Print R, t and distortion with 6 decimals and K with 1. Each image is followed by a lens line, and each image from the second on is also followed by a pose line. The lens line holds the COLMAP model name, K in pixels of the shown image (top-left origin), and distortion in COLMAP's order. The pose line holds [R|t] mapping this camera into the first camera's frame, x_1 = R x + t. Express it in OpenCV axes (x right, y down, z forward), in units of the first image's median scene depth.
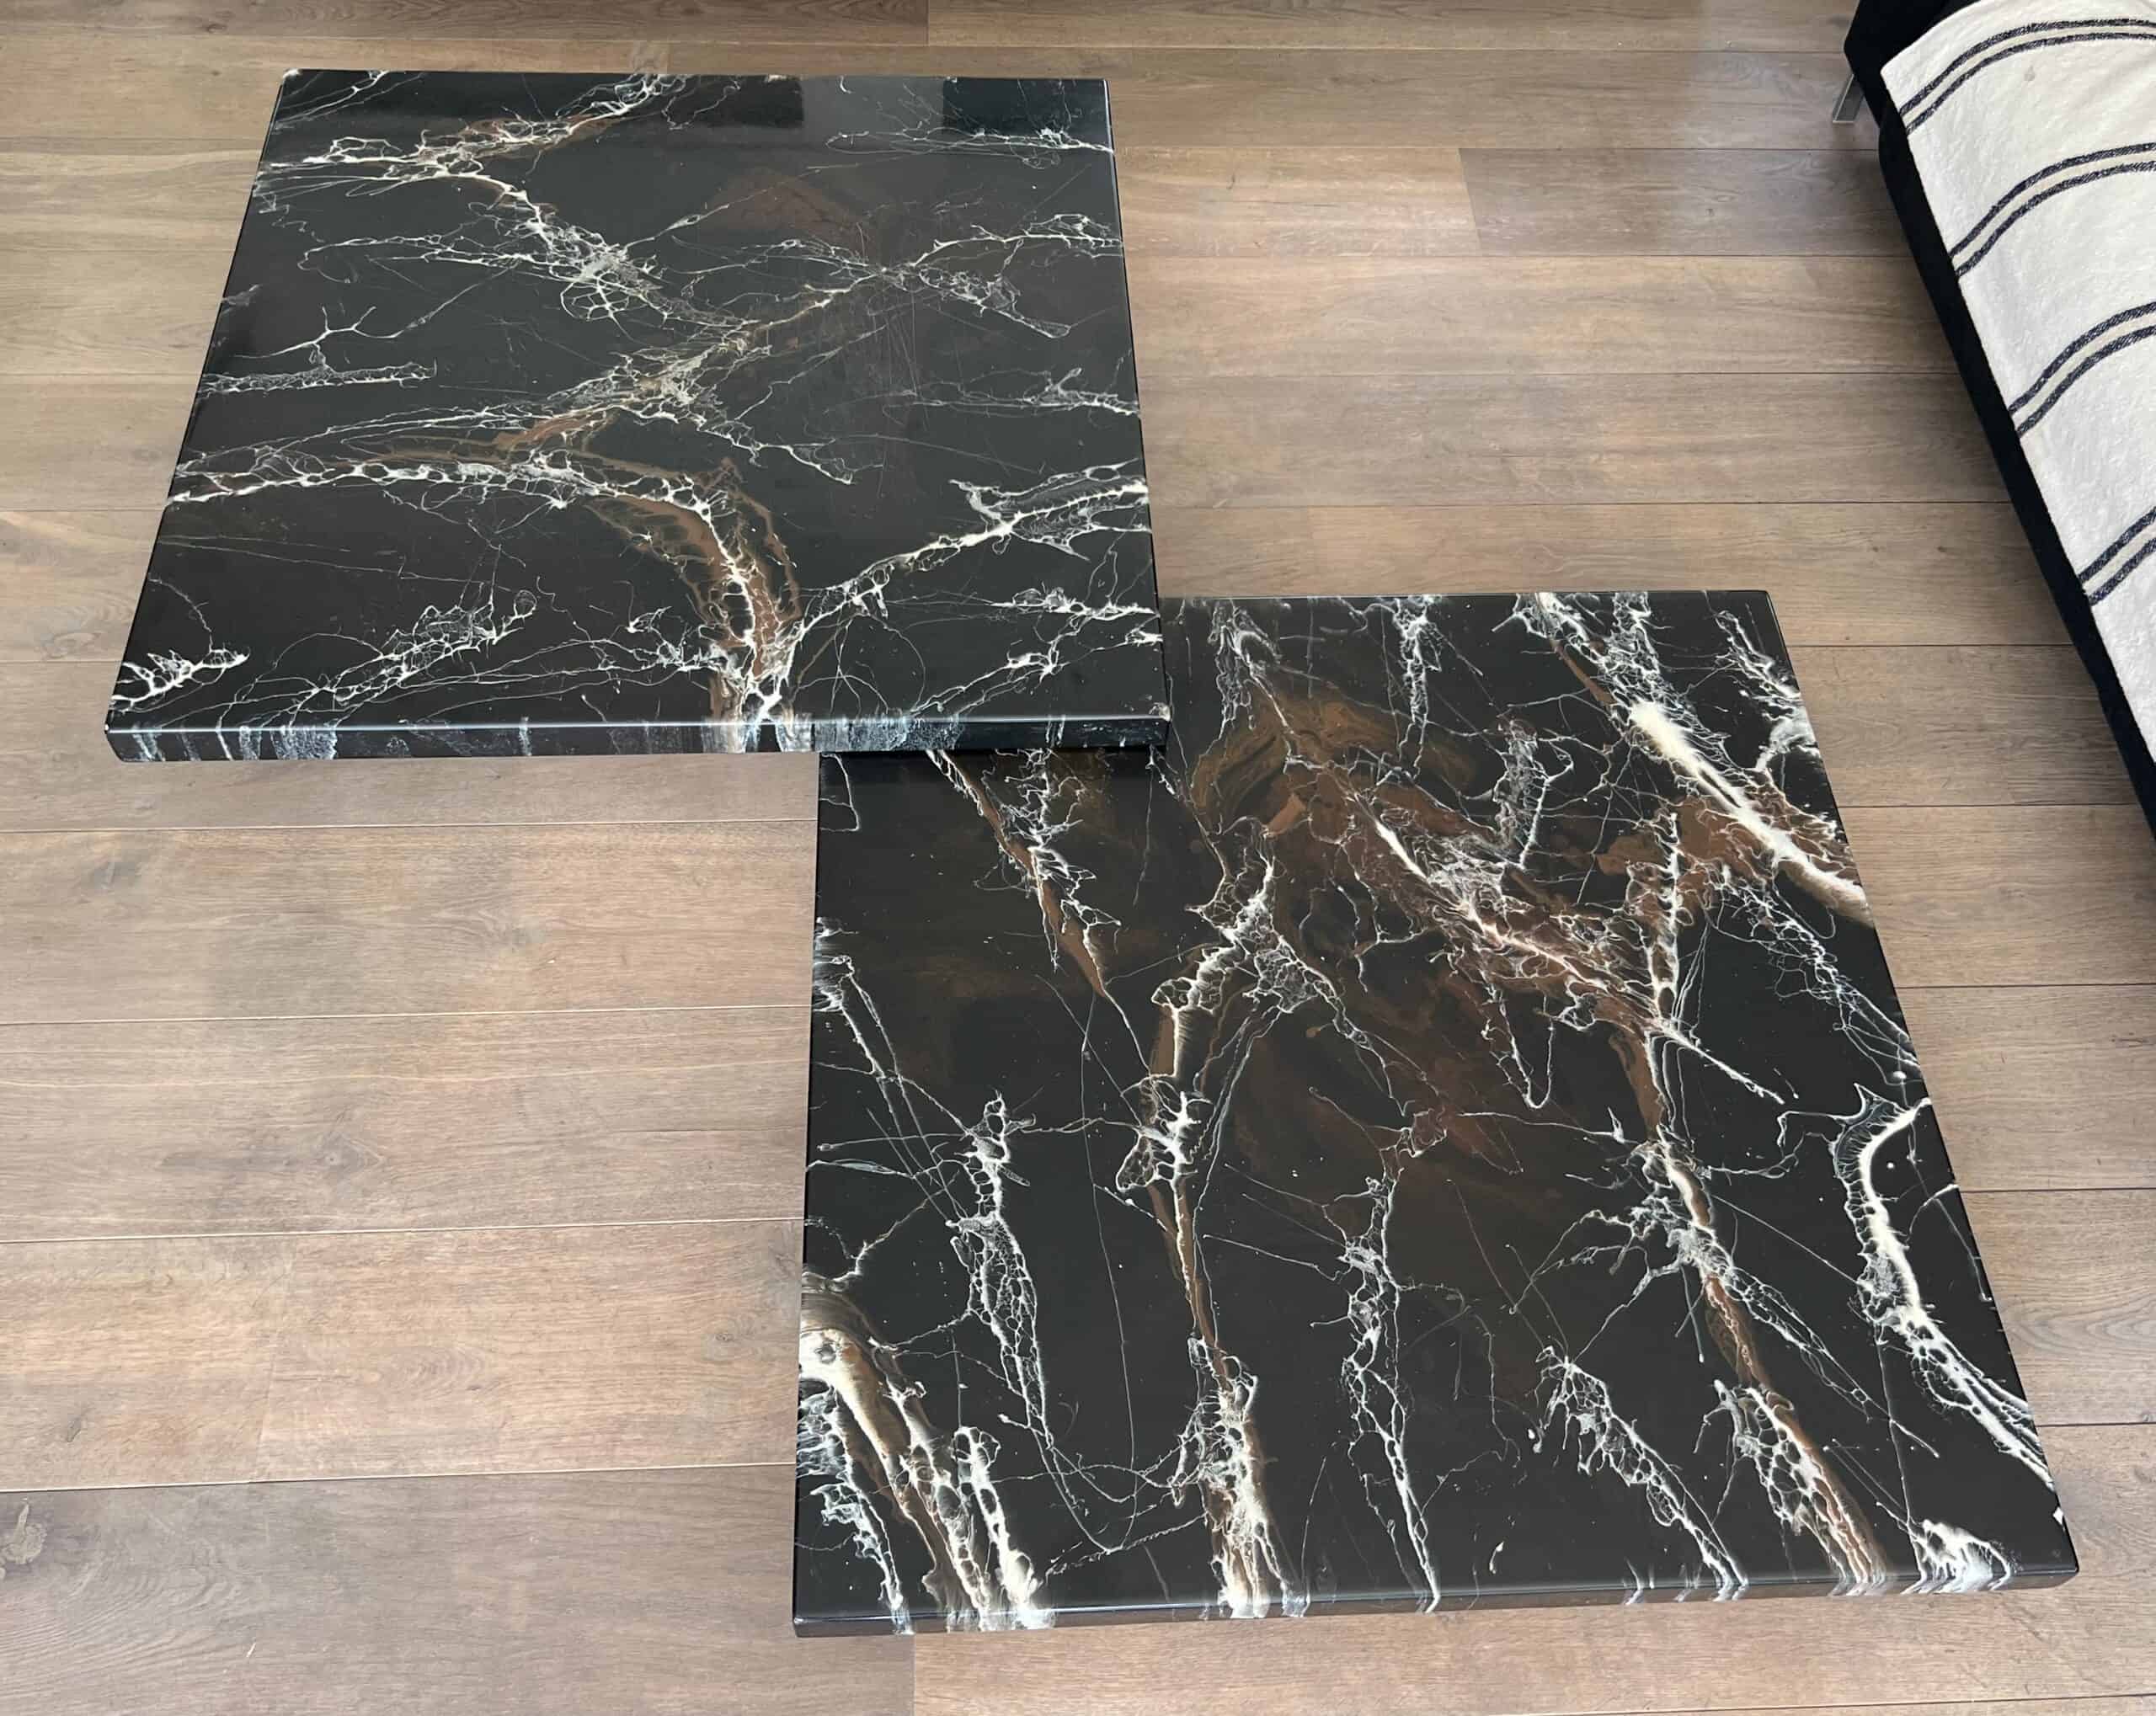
lens RADIAL K [[2142.7, 0, 1099.4], [0, 2142.7, 717.0], [0, 0, 1]] dist [0.033858, 0.000000]
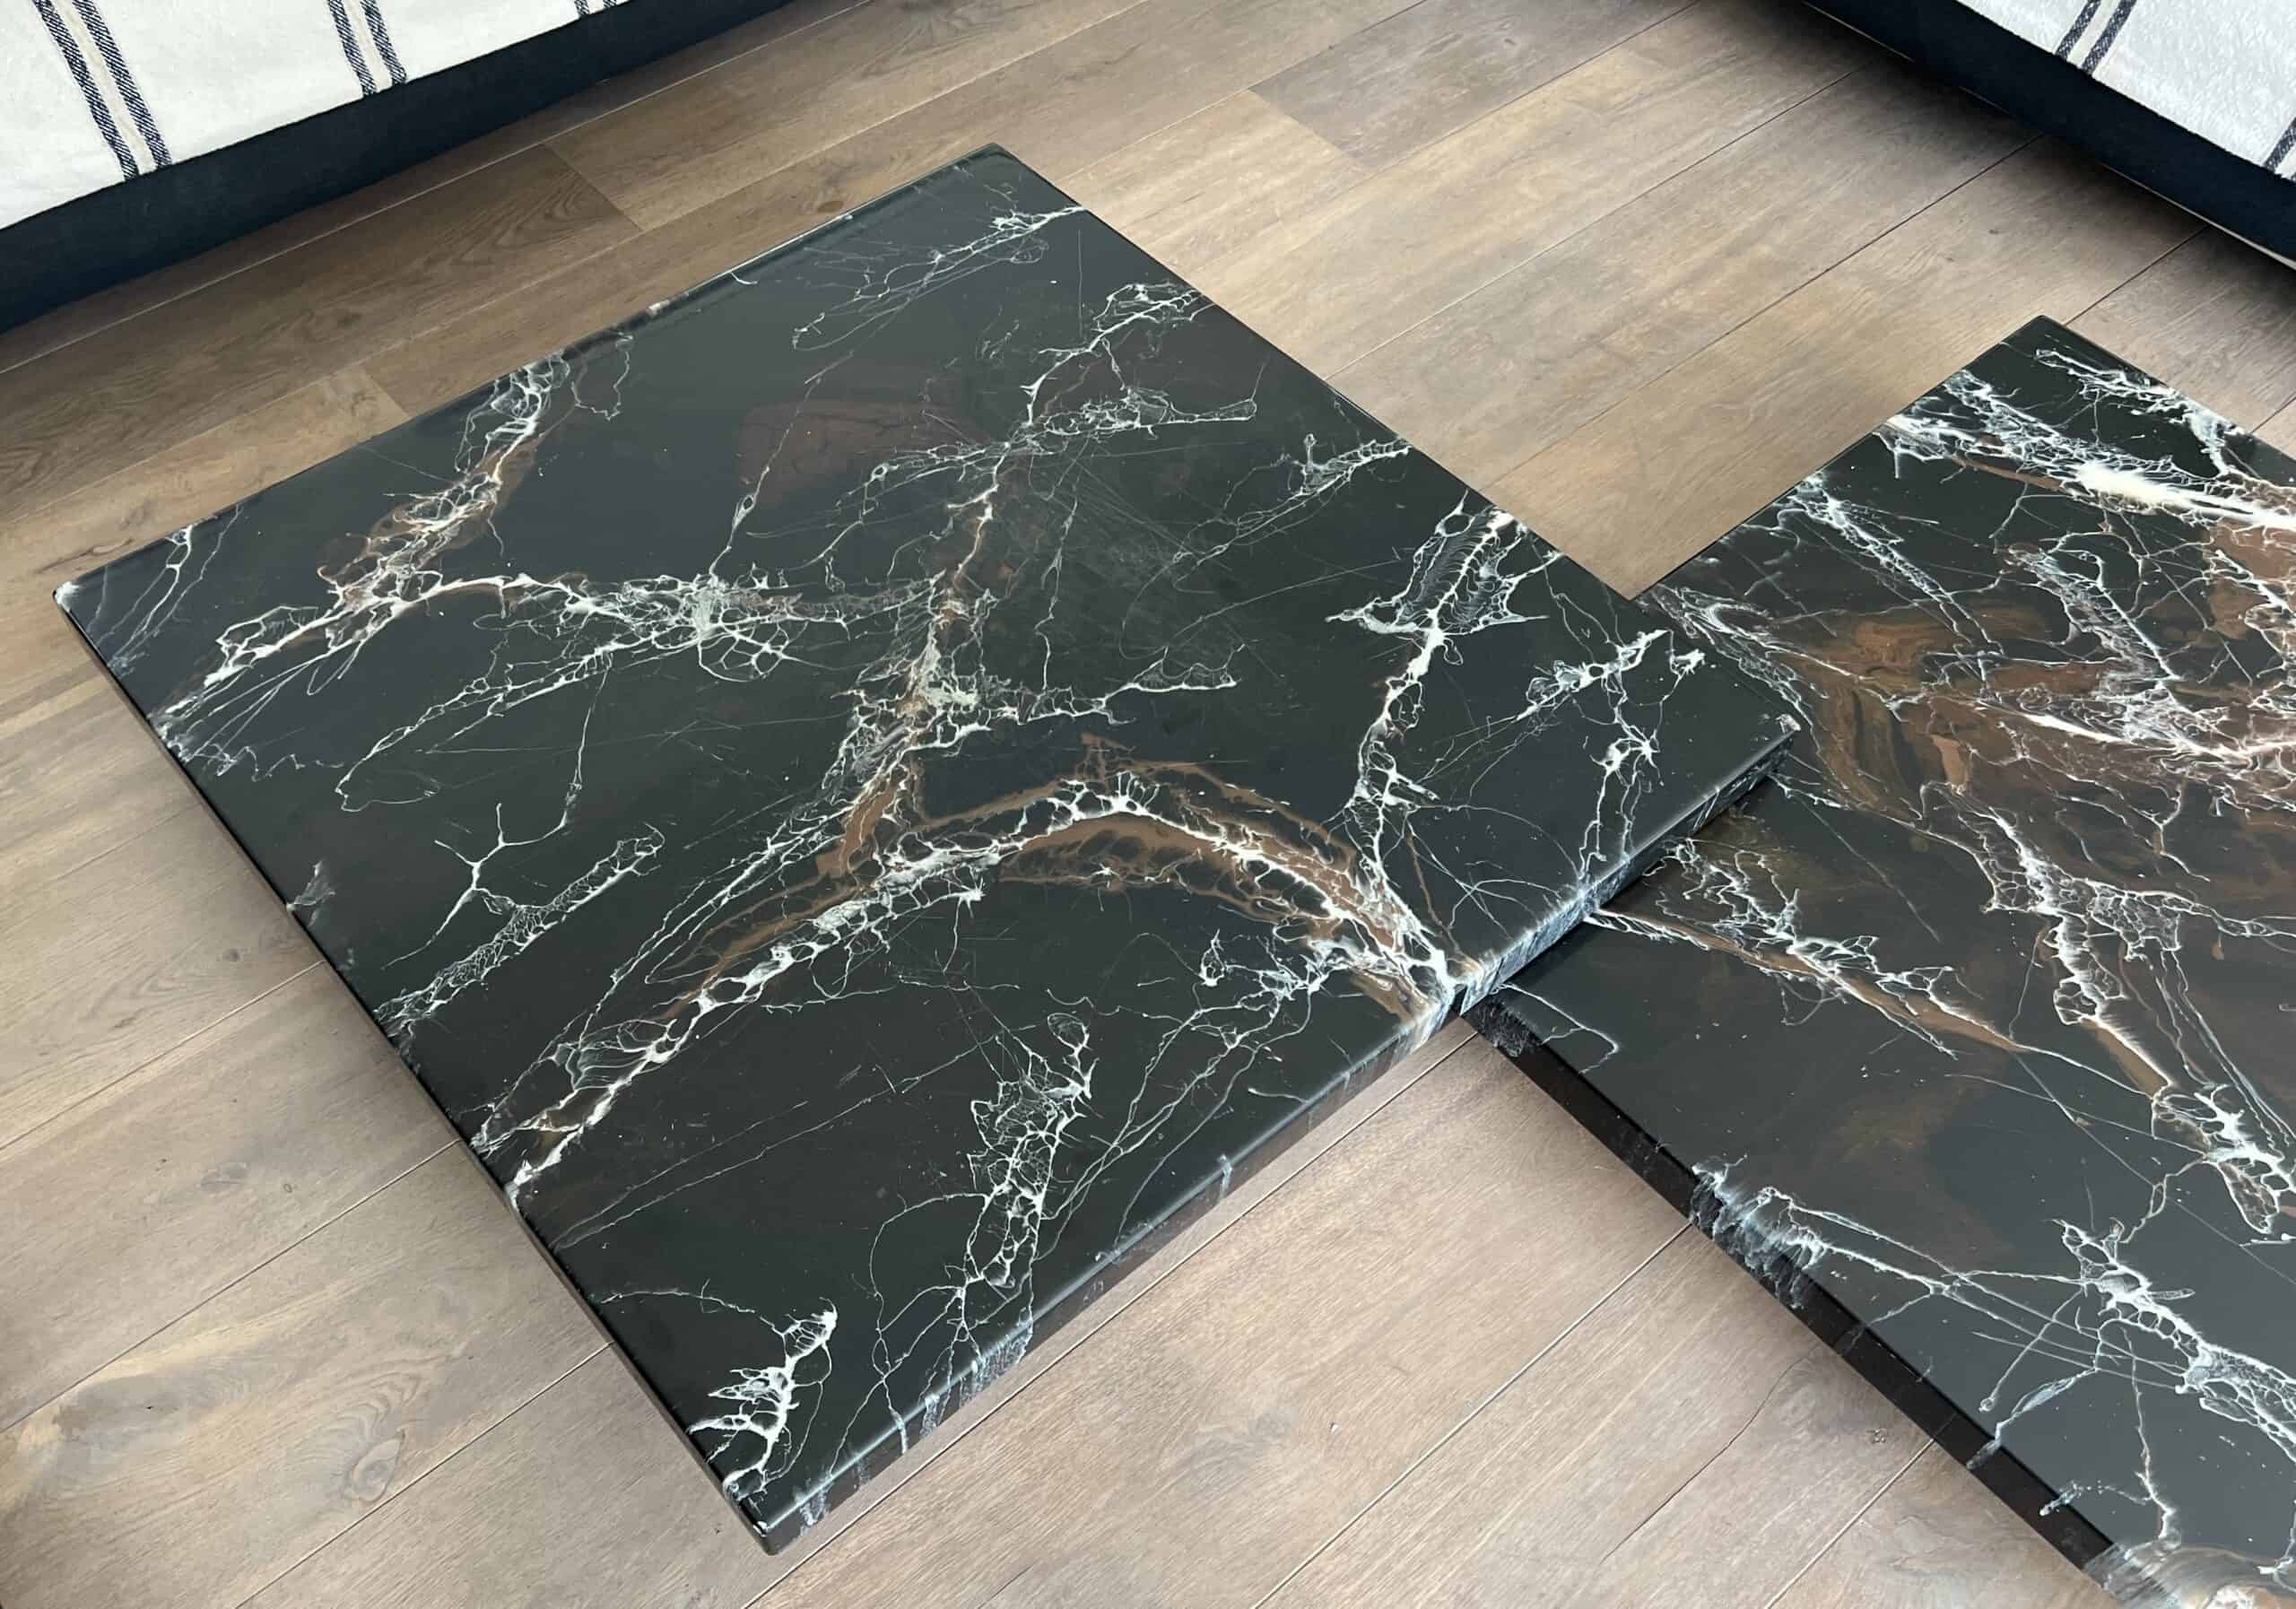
lens RADIAL K [[1965.8, 0, 993.7], [0, 1965.8, 899.2], [0, 0, 1]] dist [0.073732, -0.103890]
pose [[0.805297, -0.506782, 0.307684, -0.484606], [0.493135, 0.860649, 0.126890, -0.192275], [-0.329113, 0.049546, 0.942990, 0.409849]]
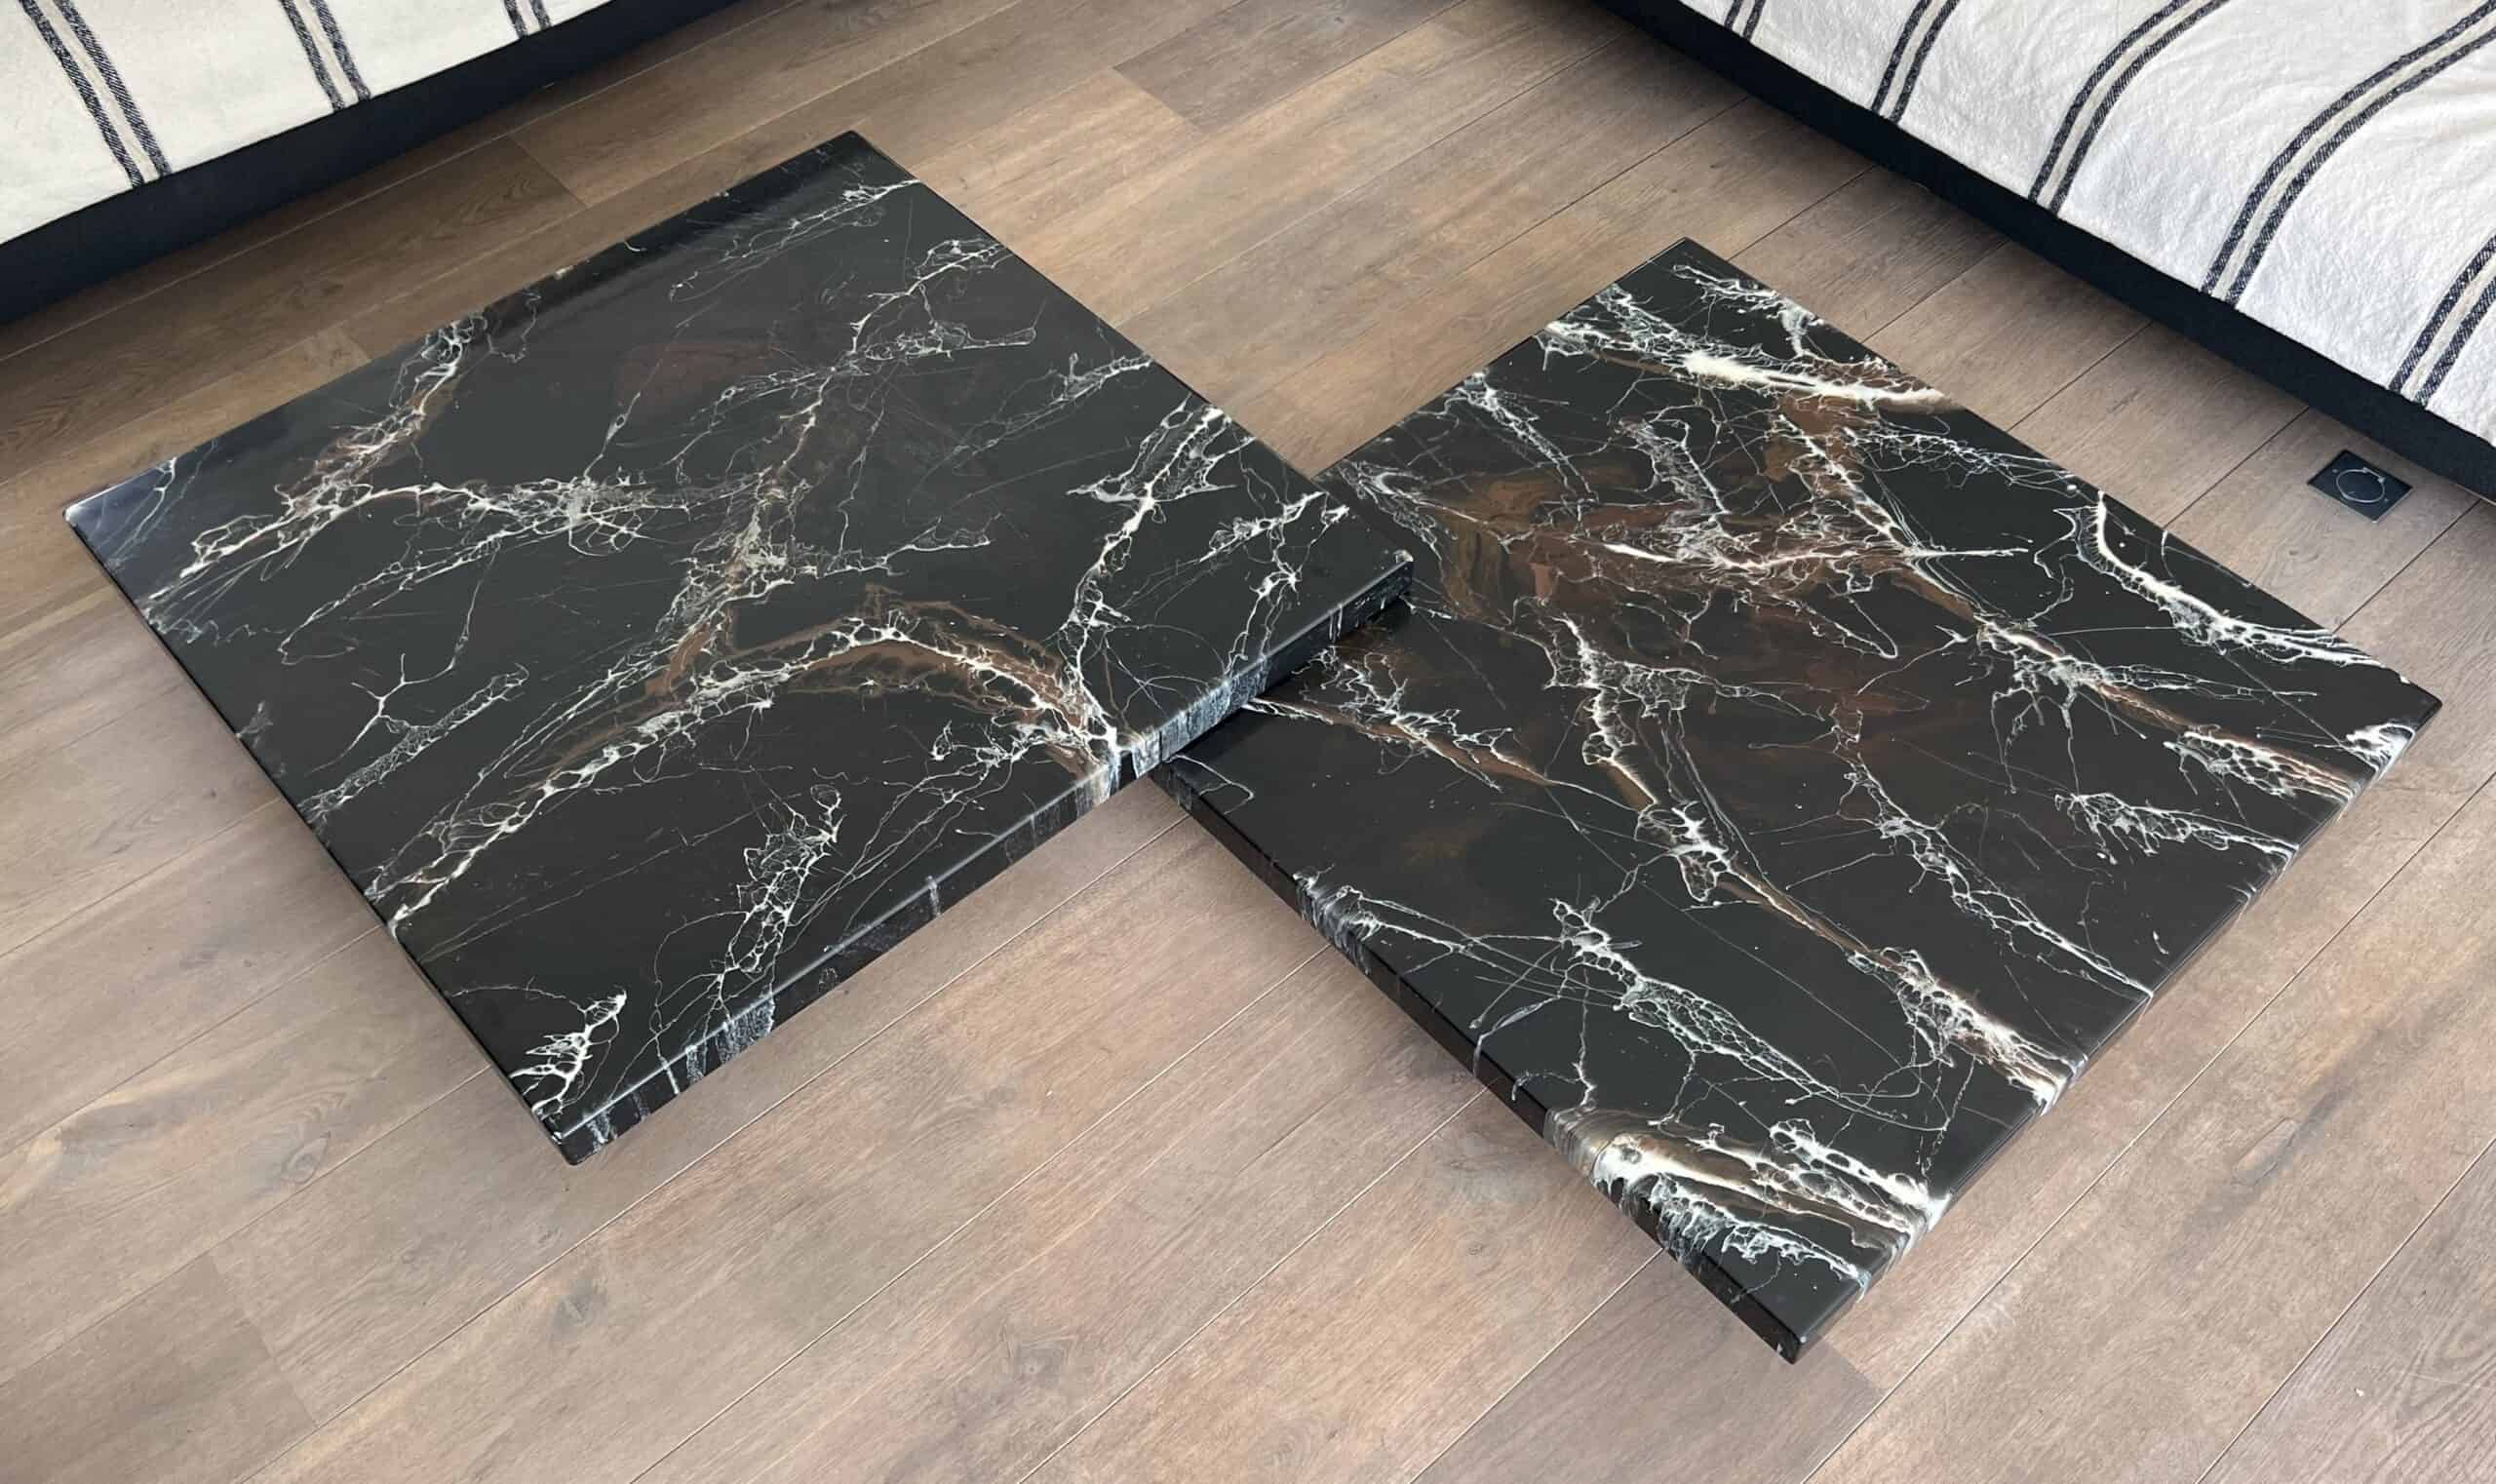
lens RADIAL K [[2215.1, 0, 1301.4], [0, 2215.1, 696.4], [0, 0, 1]] dist [0.077445, -0.137409]
pose [[0.772223, -0.515634, 0.371205, -0.465494], [0.529452, 0.845223, 0.072657, -0.051938], [-0.351215, 0.140428, 0.925704, 0.009806]]
